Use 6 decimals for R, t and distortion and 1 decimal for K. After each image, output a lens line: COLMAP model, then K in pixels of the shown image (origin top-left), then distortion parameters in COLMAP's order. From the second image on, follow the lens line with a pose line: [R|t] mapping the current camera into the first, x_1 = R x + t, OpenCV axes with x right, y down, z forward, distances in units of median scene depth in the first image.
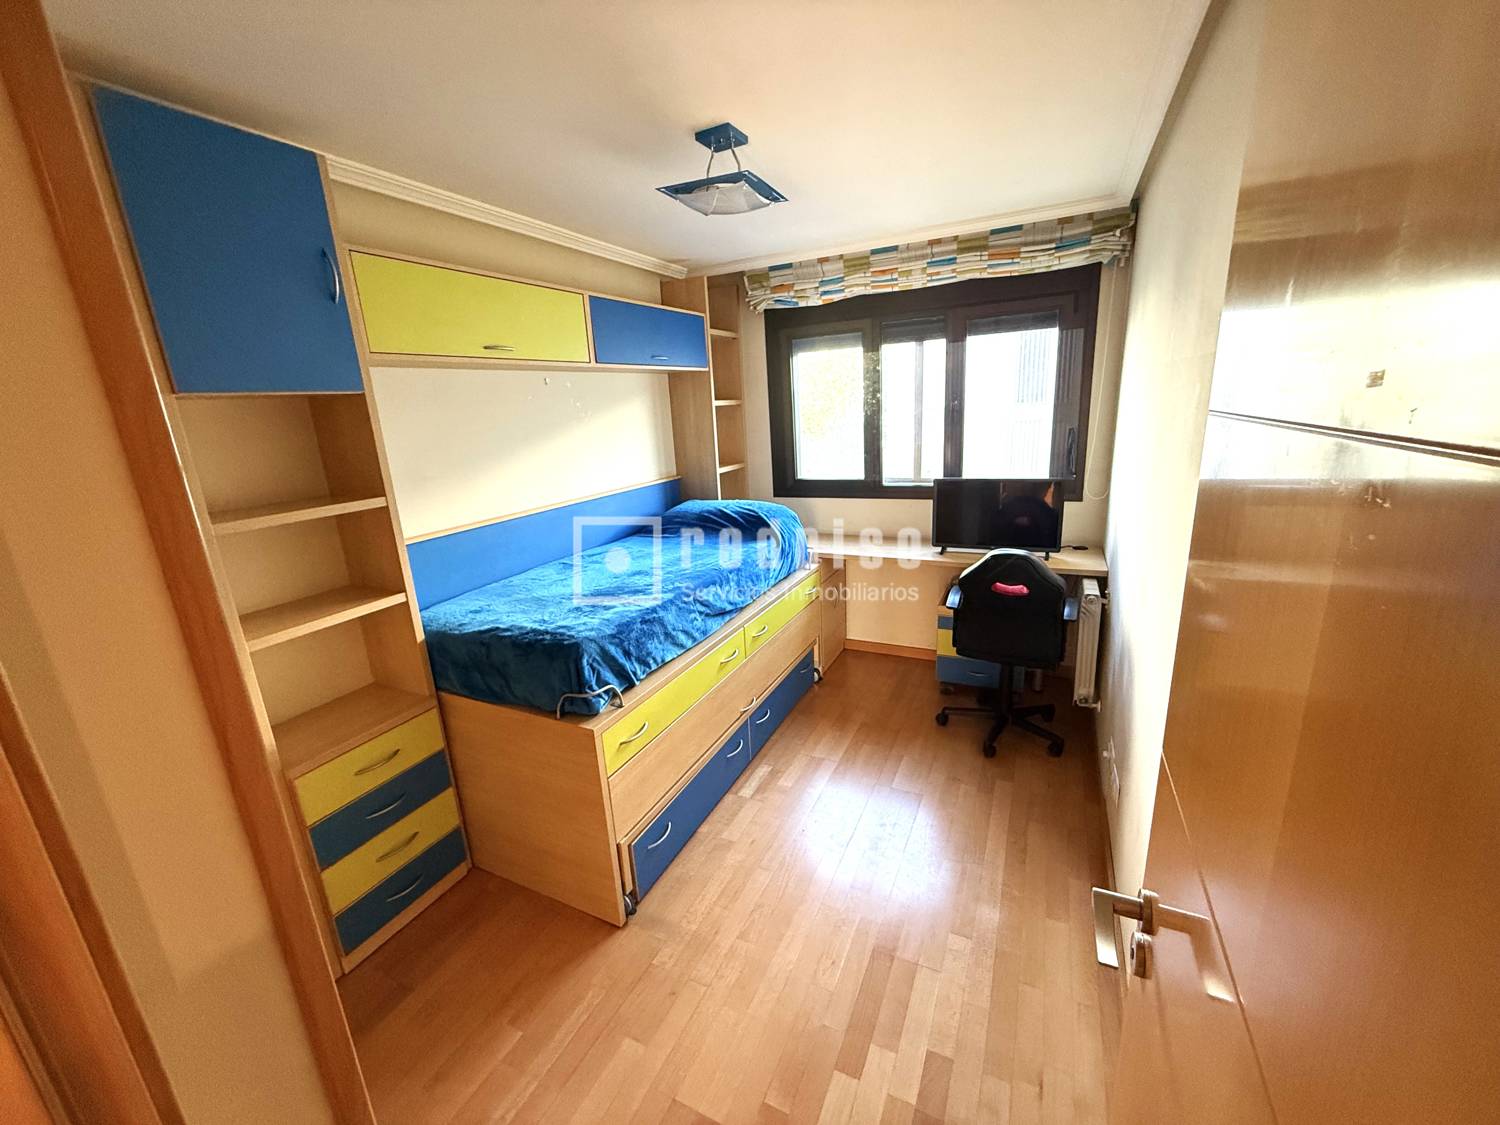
lens RADIAL K [[596.2, 0, 748.2], [0, 596.2, 562.5], [0, 0, 1]] dist [0.001513, -0.000407]
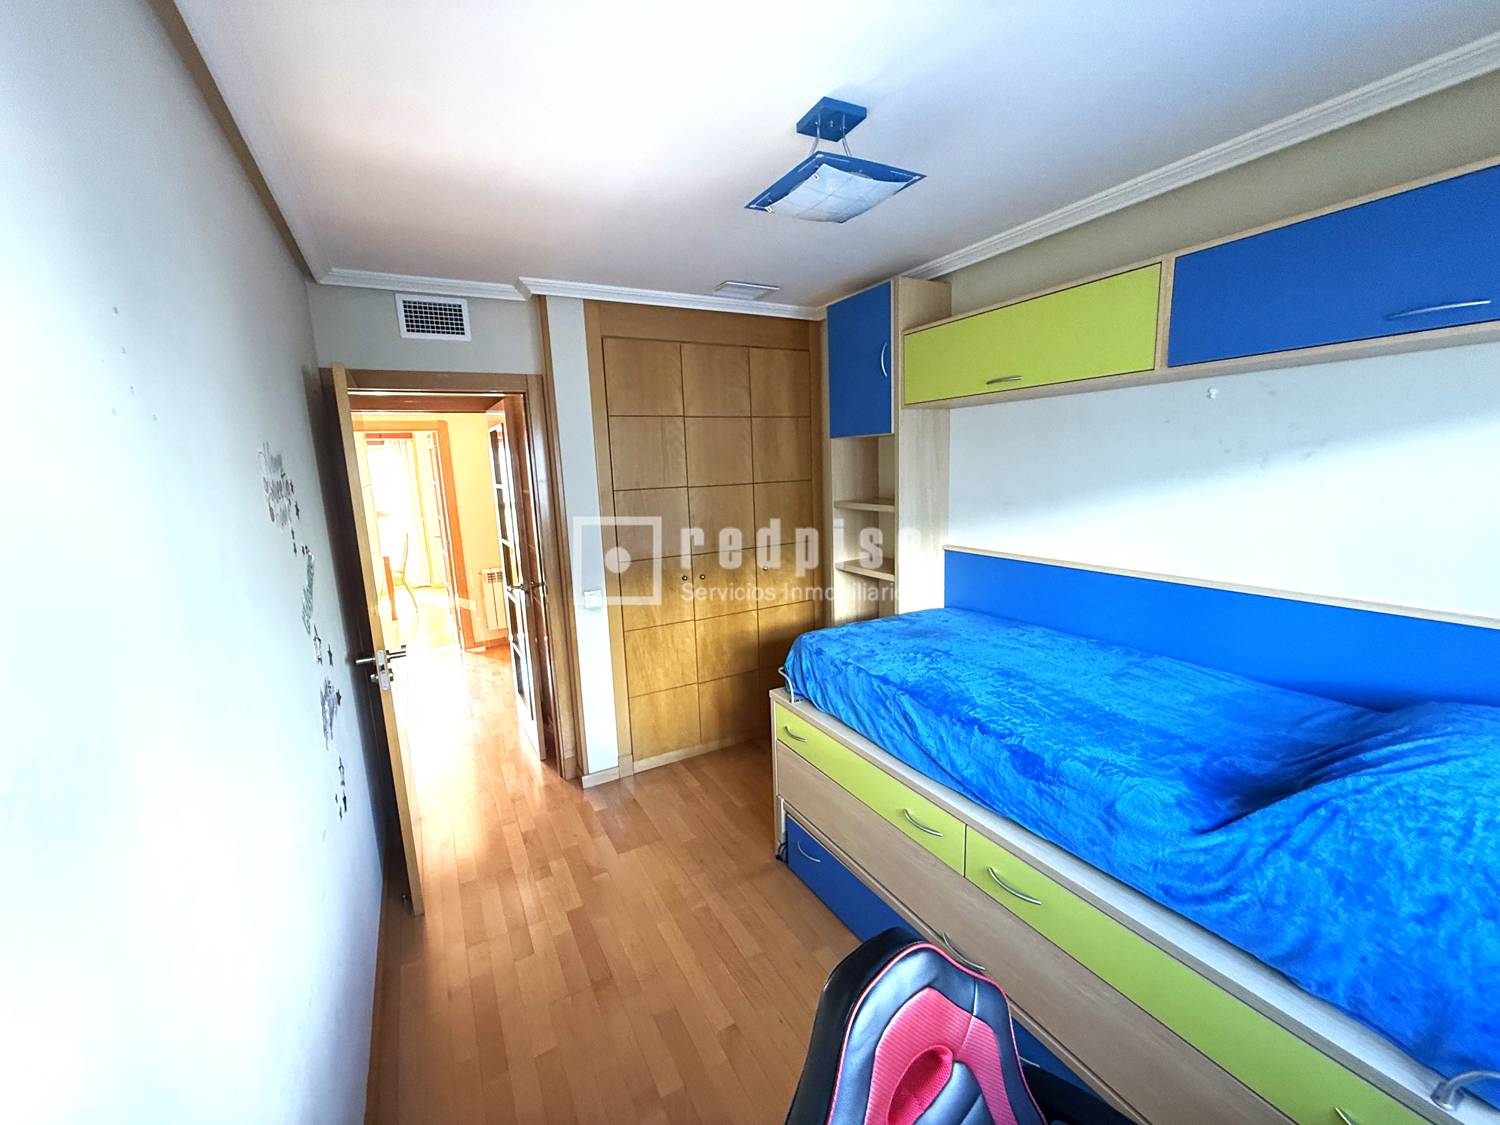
lens RADIAL K [[596.2, 0, 748.2], [0, 596.2, 562.5], [0, 0, 1]] dist [0.001513, -0.000407]
pose [[-0.565857, 0.214314, -0.796163, 0.611288], [-0.144714, 0.924822, 0.351799, -0.355297], [0.811704, 0.314284, -0.492302, 1.193423]]
